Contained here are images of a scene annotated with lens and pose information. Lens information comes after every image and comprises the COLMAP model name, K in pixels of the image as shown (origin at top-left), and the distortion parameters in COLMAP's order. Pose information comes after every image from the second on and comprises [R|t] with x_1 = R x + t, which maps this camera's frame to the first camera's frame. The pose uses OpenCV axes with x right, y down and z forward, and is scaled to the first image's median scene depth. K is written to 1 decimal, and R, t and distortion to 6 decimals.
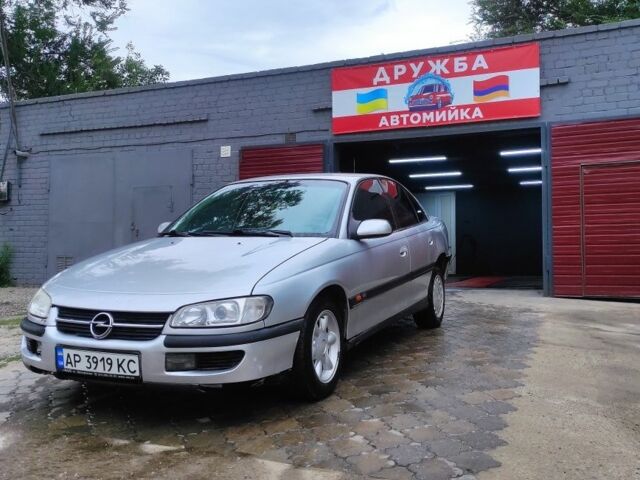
lens RADIAL K [[625.7, 0, 320.0], [0, 625.7, 240.0], [0, 0, 1]] dist [0.047766, -0.000829]
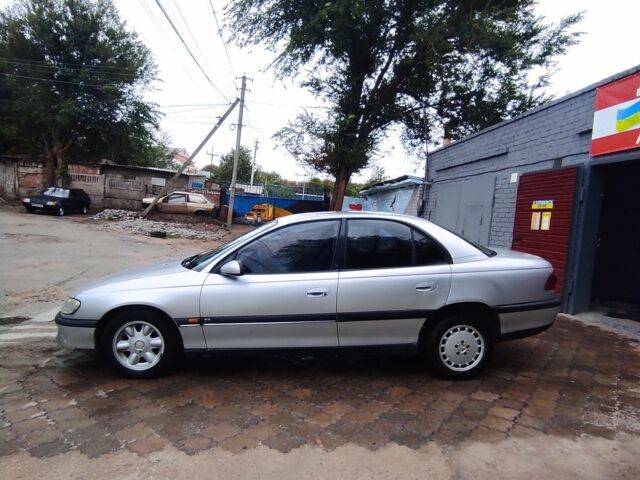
lens RADIAL K [[385.7, 0, 321.8], [0, 385.7, 241.1], [0, 0, 1]] dist [-0.045283, 0.033150]
pose [[0.473677, 0.094114, -0.875656, 0.380160], [-0.056967, 0.995466, 0.076176, -0.063570], [0.878855, 0.013801, 0.476890, 0.378827]]
